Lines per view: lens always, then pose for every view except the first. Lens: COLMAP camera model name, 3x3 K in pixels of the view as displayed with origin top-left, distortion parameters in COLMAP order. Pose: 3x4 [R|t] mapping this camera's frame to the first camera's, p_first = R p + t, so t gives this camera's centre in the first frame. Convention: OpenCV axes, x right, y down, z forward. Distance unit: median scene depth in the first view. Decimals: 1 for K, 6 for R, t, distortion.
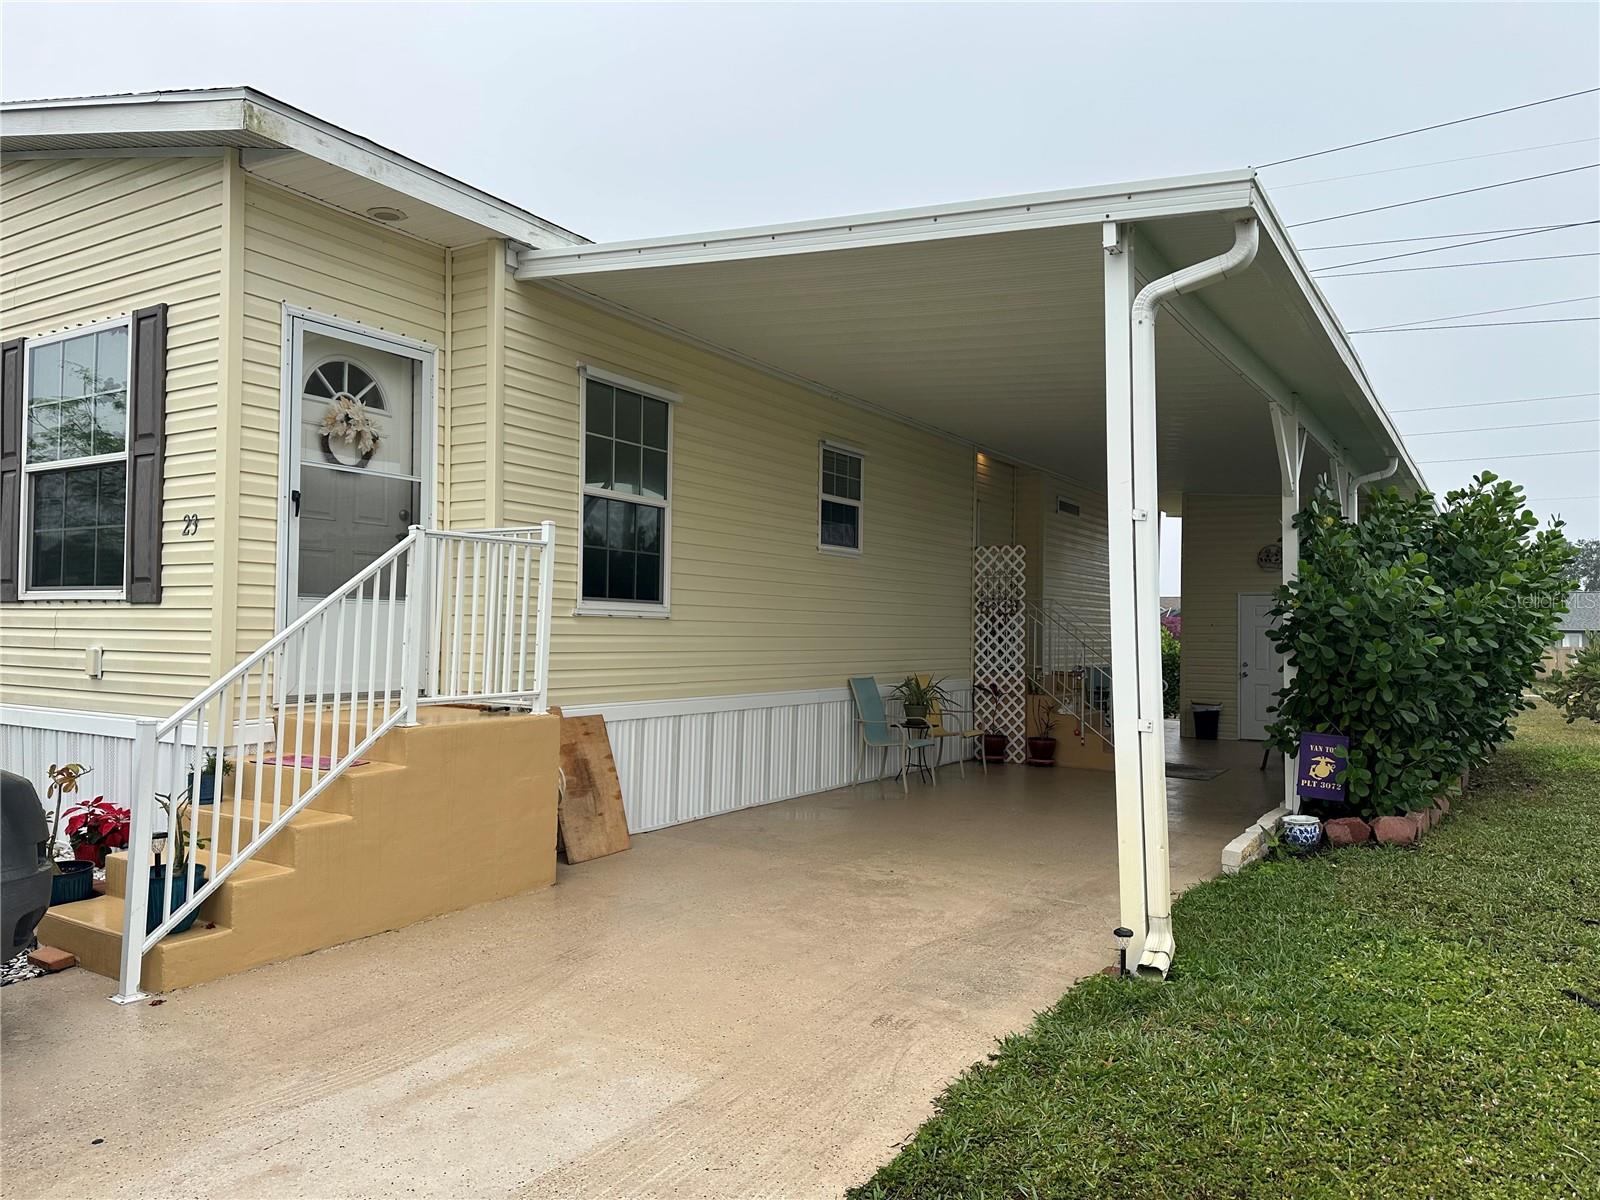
lens RADIAL K [[1120.4, 0, 805.4], [0, 1120.4, 597.6], [0, 0, 1]] dist [0.070980, -0.092151]
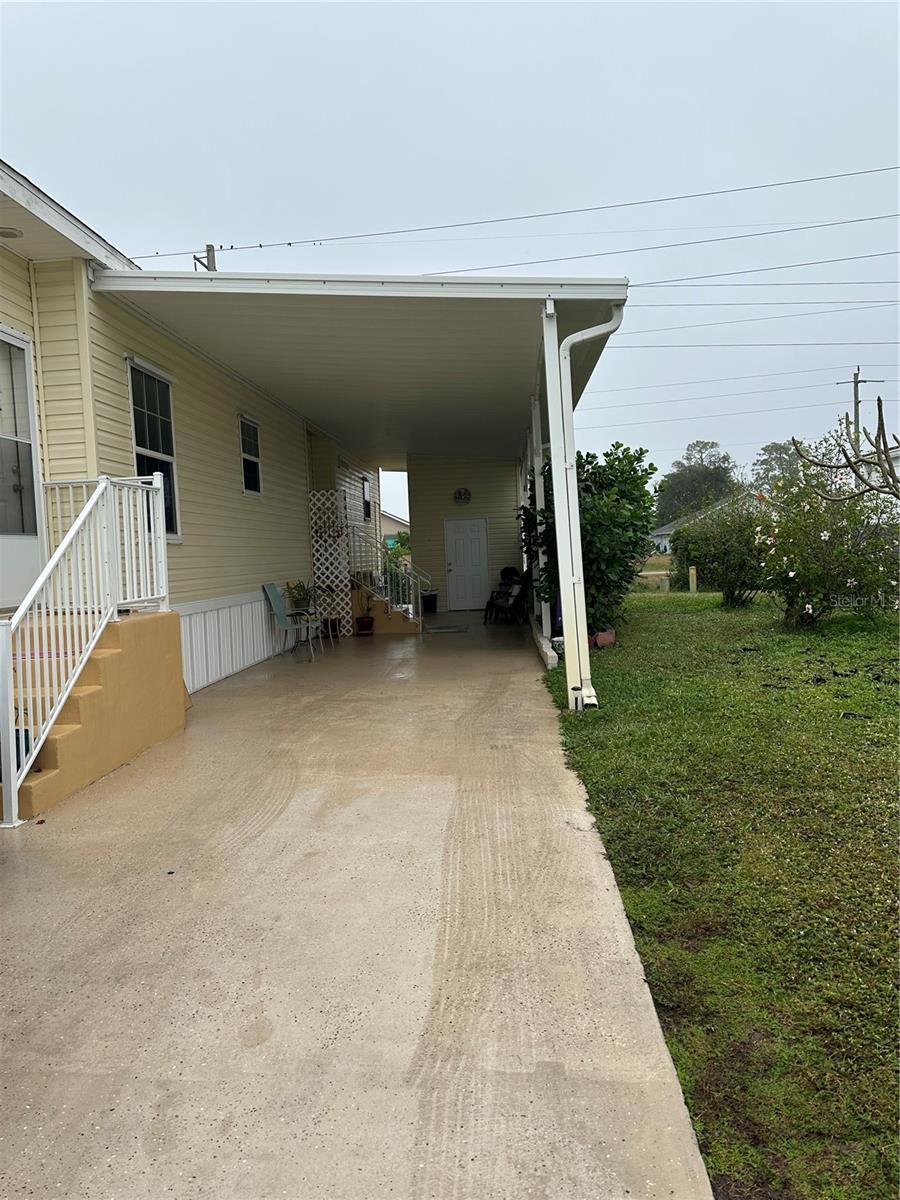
lens RADIAL K [[840.3, 0, 447.4], [0, 840.3, 583.6], [0, 0, 1]] dist [0.070980, -0.092151]
pose [[0.885082, -0.072028, 0.459829, -0.348443], [0.044899, 0.996558, 0.069680, 0.009821], [-0.463265, -0.041026, 0.885270, -0.083627]]
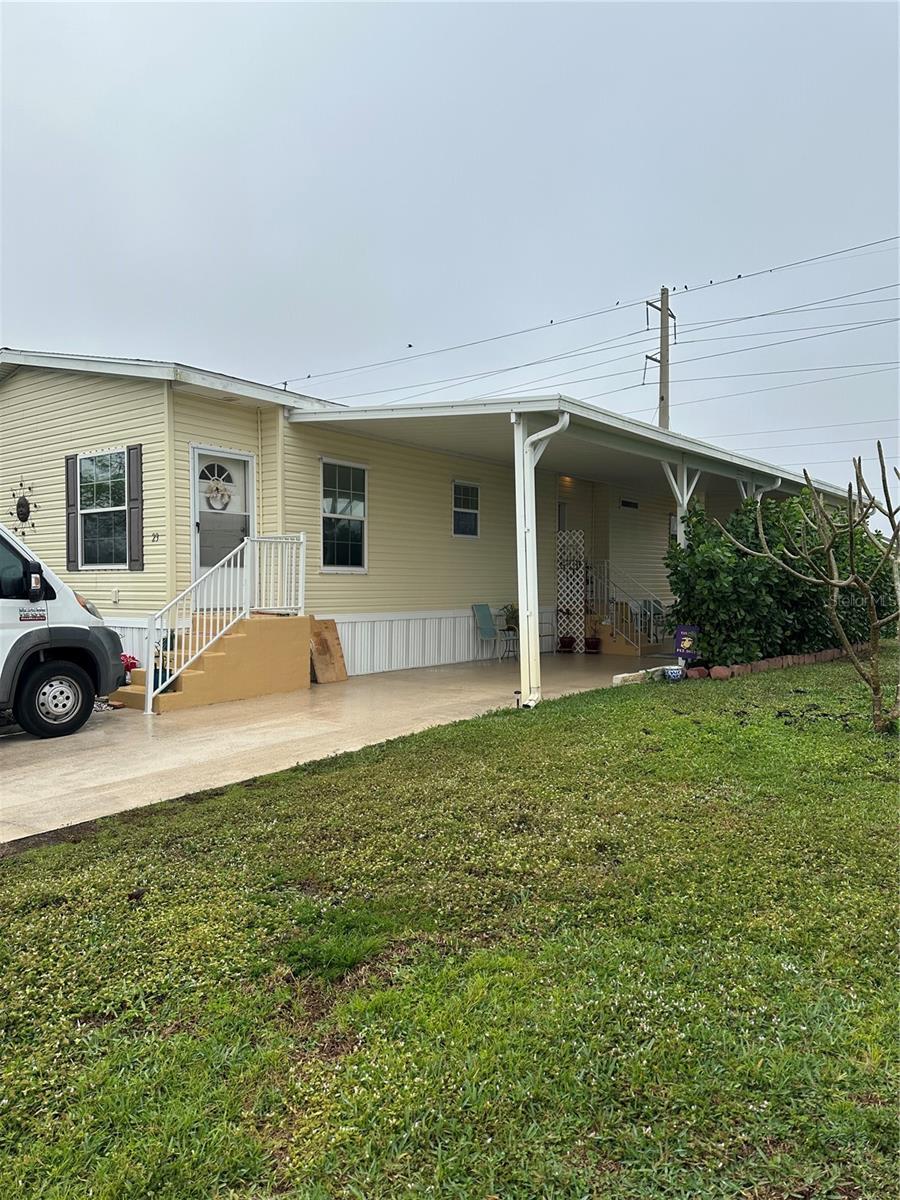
lens RADIAL K [[840.3, 0, 460.0], [0, 840.3, 588.9], [0, 0, 1]] dist [0.070980, -0.092151]
pose [[0.995299, -0.013717, -0.095870, 0.218041], [0.017106, 0.999254, 0.034619, -0.005683], [0.095323, -0.036096, 0.994792, -0.587343]]
